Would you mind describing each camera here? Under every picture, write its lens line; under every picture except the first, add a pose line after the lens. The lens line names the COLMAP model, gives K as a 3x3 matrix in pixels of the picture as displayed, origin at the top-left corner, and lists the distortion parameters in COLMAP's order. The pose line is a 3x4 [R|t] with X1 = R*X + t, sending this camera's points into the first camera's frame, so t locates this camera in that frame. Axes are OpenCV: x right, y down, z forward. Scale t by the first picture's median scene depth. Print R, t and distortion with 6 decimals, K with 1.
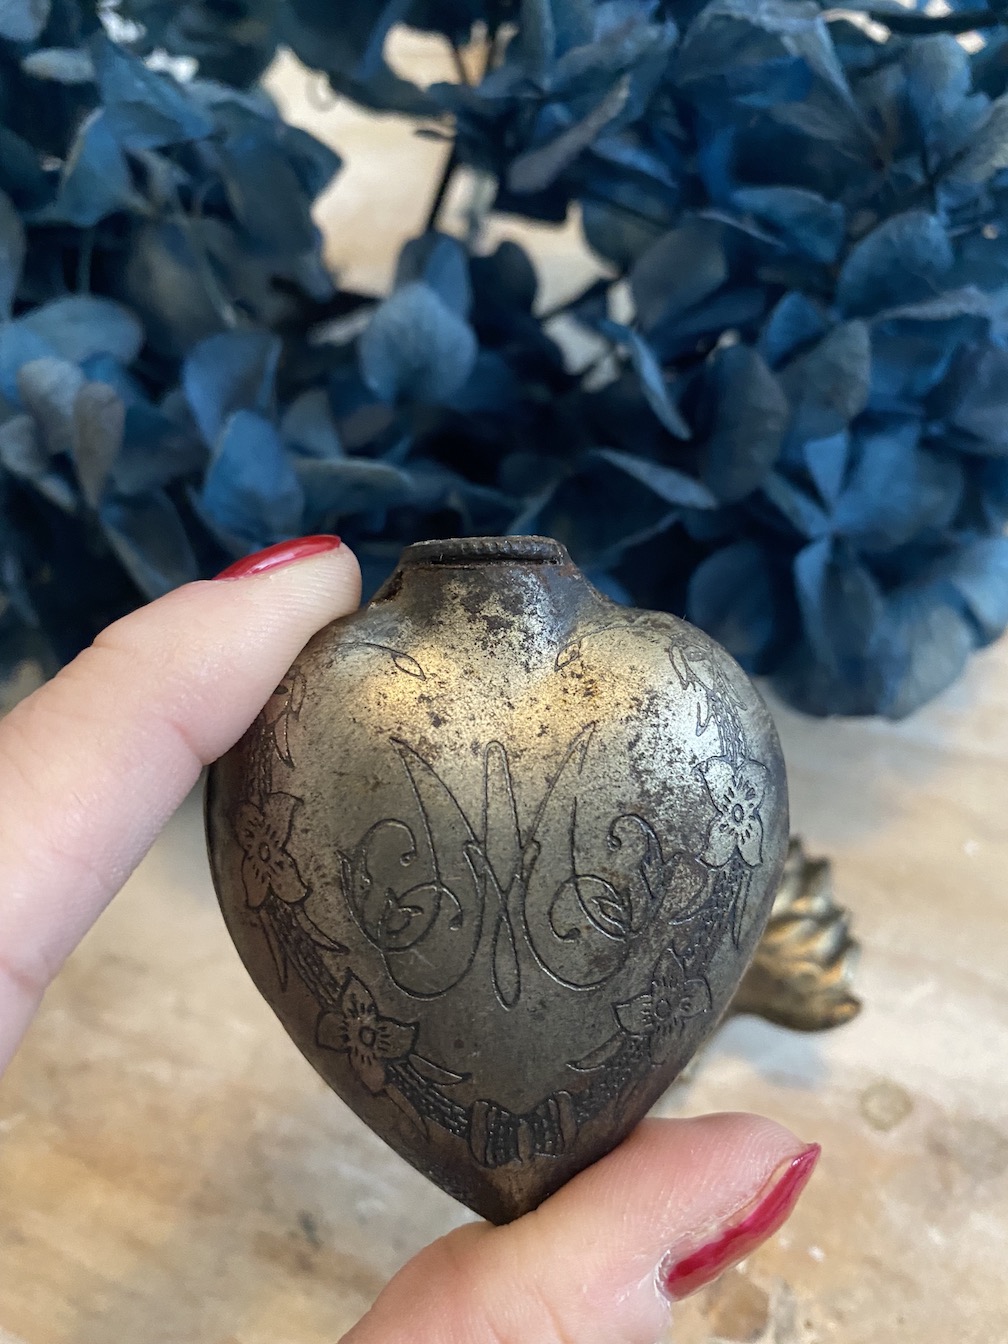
lens RADIAL K [[1036.0, 0, 509.4], [0, 1036.0, 674.0], [0, 0, 1]] dist [0.004323, -0.011506]
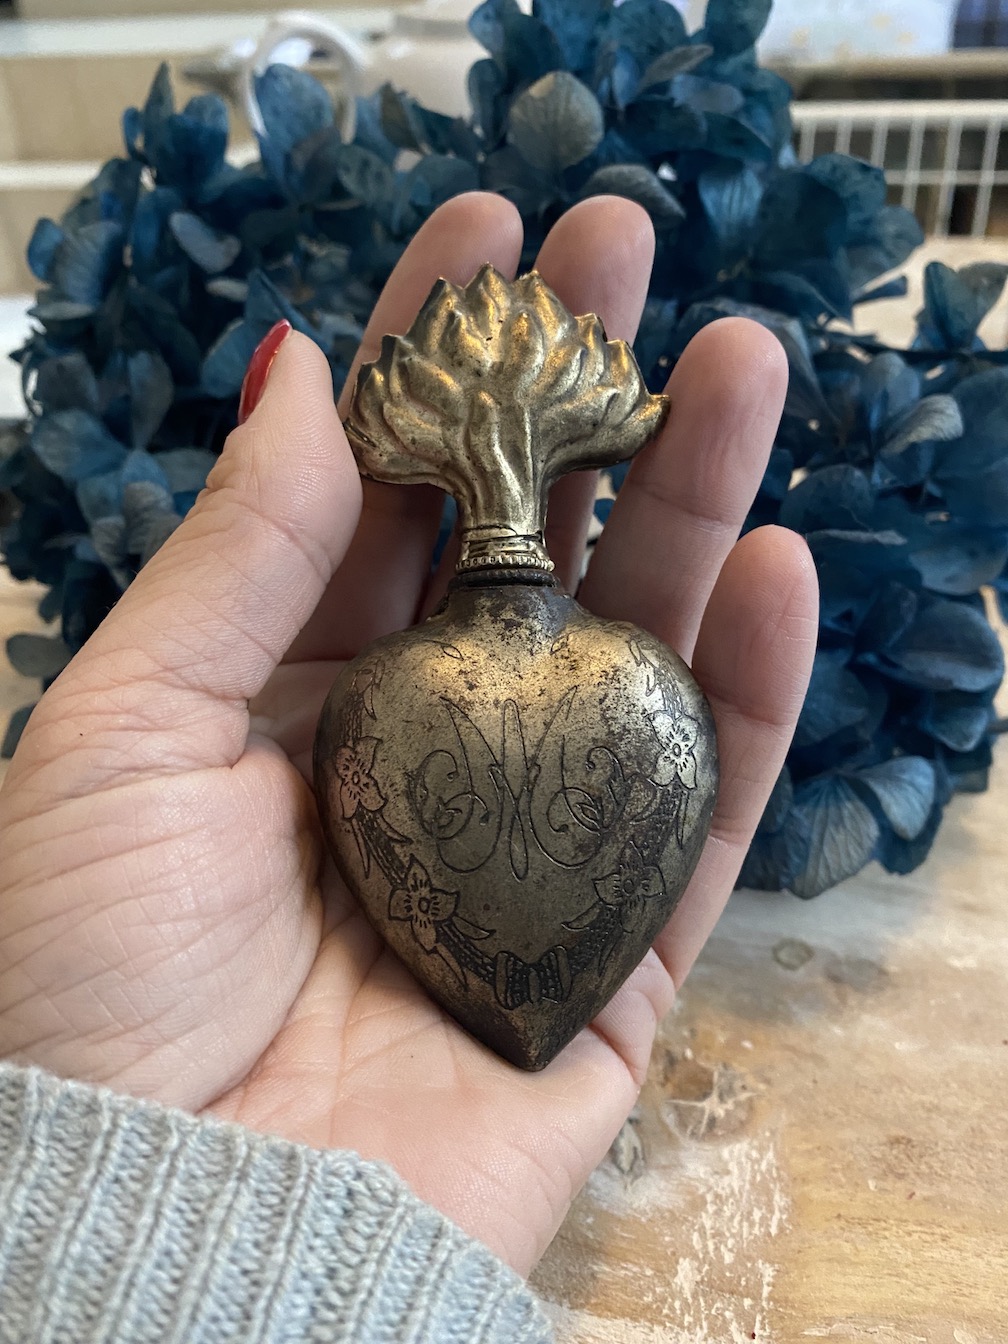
lens RADIAL K [[1036.0, 0, 500.0], [0, 1036.0, 670.7], [0, 0, 1]] dist [0.004323, -0.011506]
pose [[0.998203, -0.013514, -0.058371, 0.058735], [0.005599, 0.991009, -0.133679, 0.219474], [0.059653, 0.133112, 0.989304, -0.477891]]
